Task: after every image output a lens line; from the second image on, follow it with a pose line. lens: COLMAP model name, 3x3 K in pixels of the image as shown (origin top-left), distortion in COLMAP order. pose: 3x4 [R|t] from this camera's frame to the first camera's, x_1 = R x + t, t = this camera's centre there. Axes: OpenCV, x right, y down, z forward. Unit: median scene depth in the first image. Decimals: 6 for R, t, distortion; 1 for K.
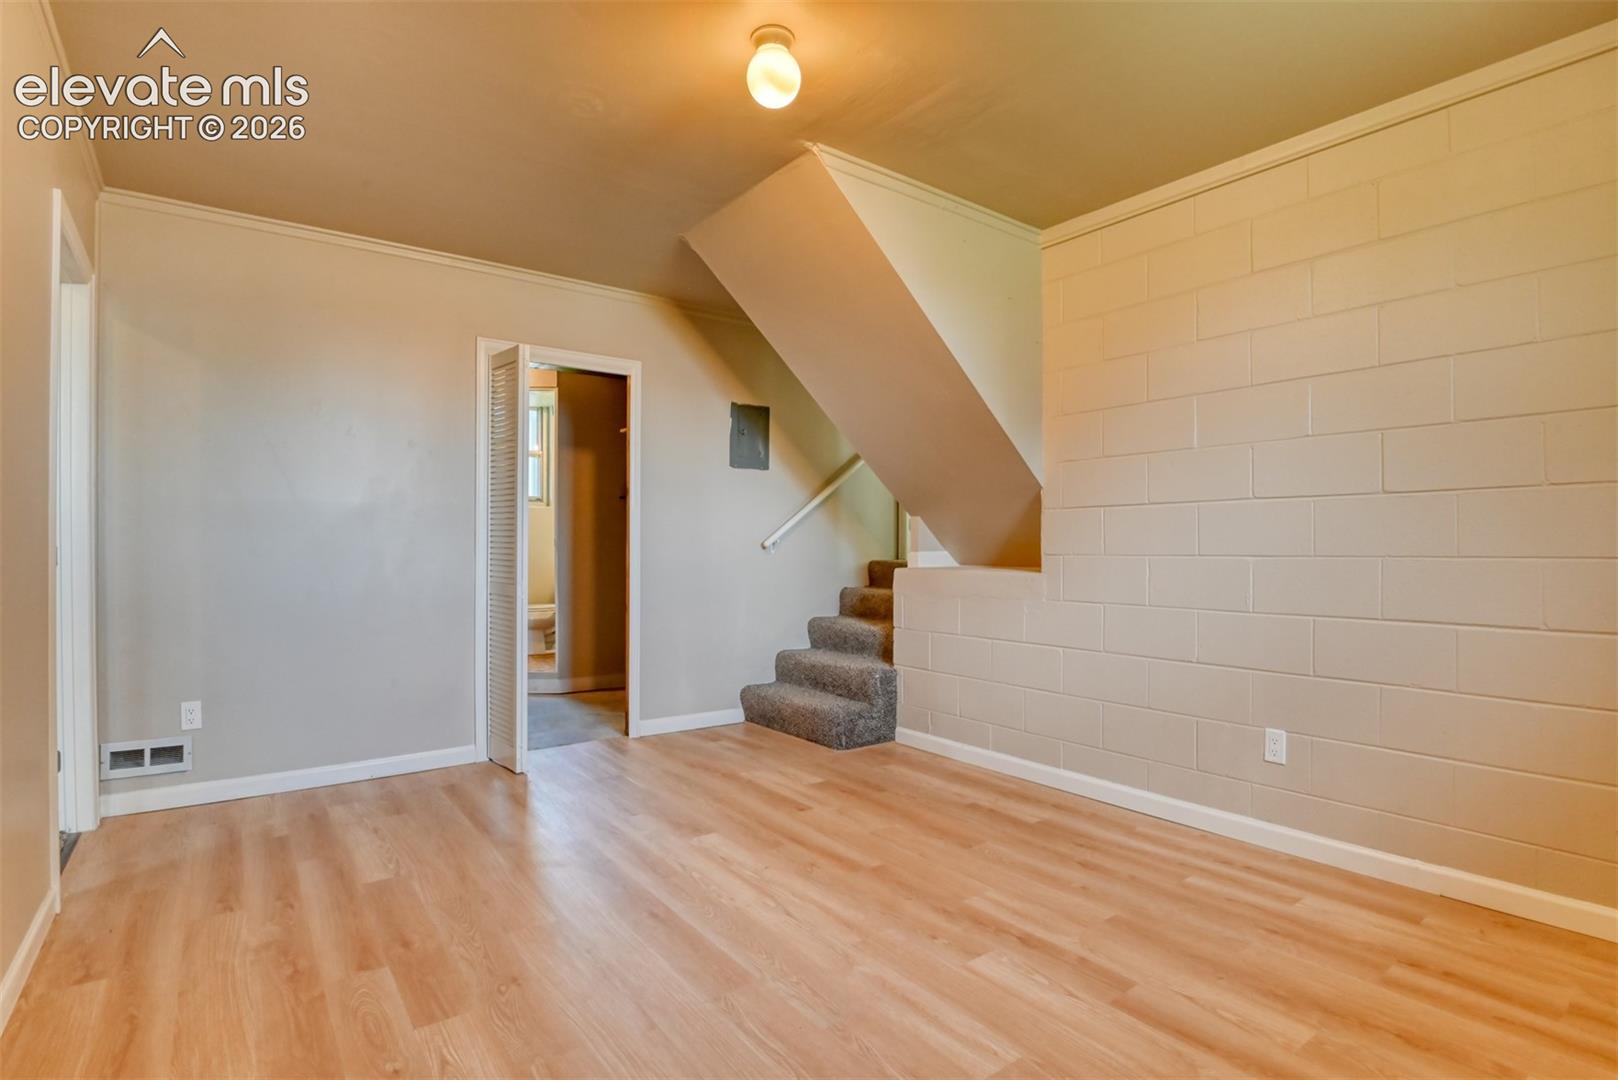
lens RADIAL K [[802.6, 0, 809.8], [0, 802.6, 545.8], [0, 0, 1]] dist [-0.031981, -0.001640]
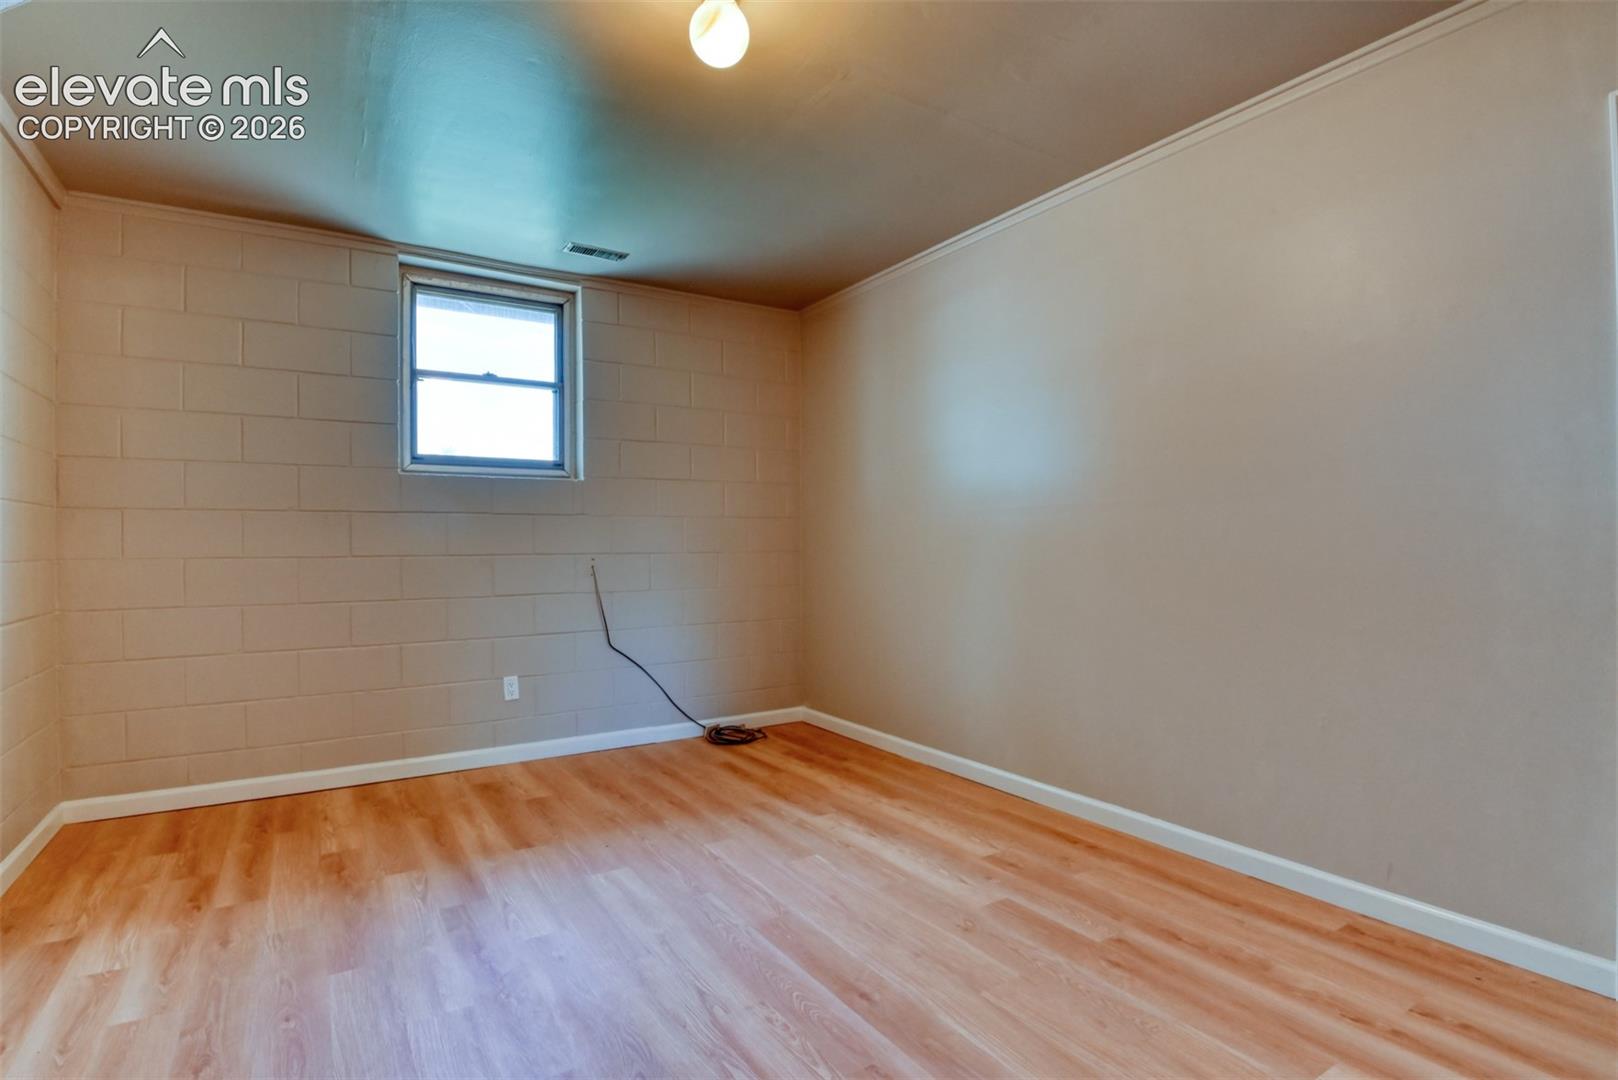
lens RADIAL K [[802.6, 0, 809.8], [0, 802.6, 545.8], [0, 0, 1]] dist [-0.031981, -0.001640]
pose [[-0.997106, 0.007319, 0.075668, -0.232630], [0.007143, 0.999971, -0.002599, 0.003316], [-0.075685, -0.002051, -0.997130, 2.071160]]
